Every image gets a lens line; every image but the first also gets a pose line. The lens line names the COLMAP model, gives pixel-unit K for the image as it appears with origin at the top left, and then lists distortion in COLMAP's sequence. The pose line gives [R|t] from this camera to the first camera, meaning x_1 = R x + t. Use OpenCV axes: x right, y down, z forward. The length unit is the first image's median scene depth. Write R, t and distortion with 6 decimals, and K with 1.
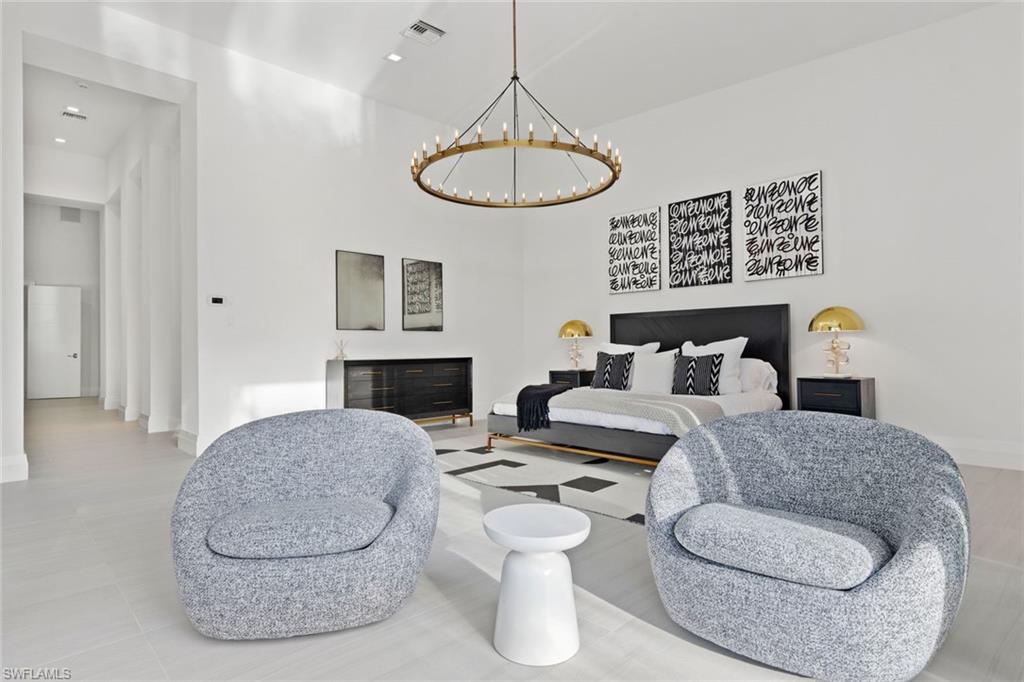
lens RADIAL K [[539.7, 0, 510.0], [0, 539.7, 344.9], [0, 0, 1]] dist [0.000749, 0.000073]
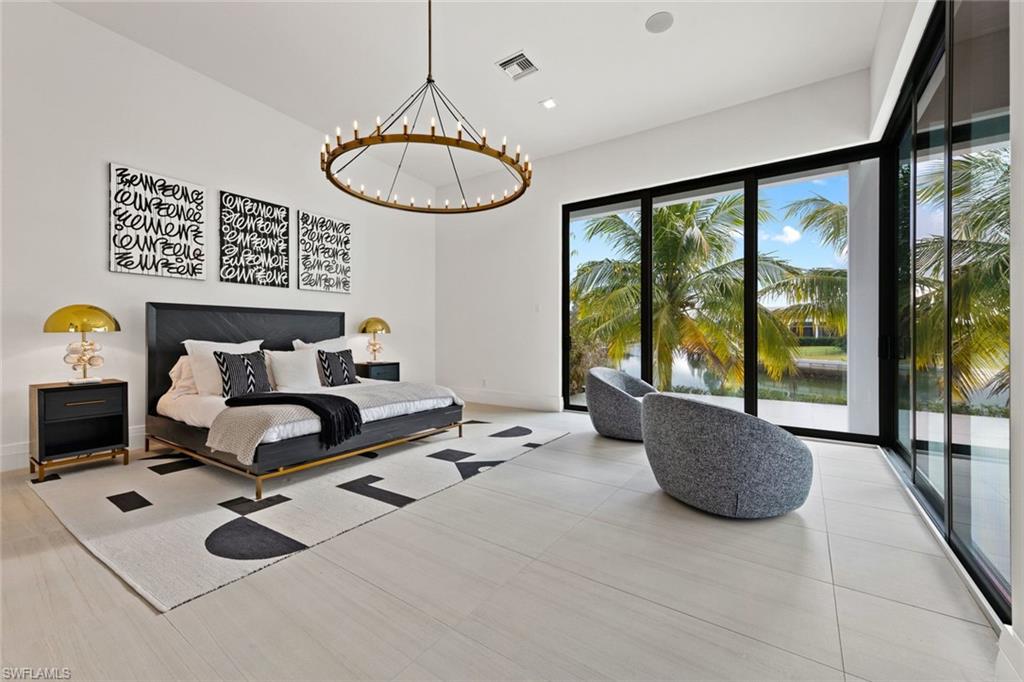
lens RADIAL K [[421.0, 0, 510.5], [0, 421.0, 337.0], [0, 0, 1]] dist [-0.001095, -0.000052]
pose [[-0.209937, 0.008323, 0.977680, -0.541992], [0.000771, 0.999965, -0.008347, -0.003289], [-0.977715, -0.000998, -0.209936, 0.701212]]
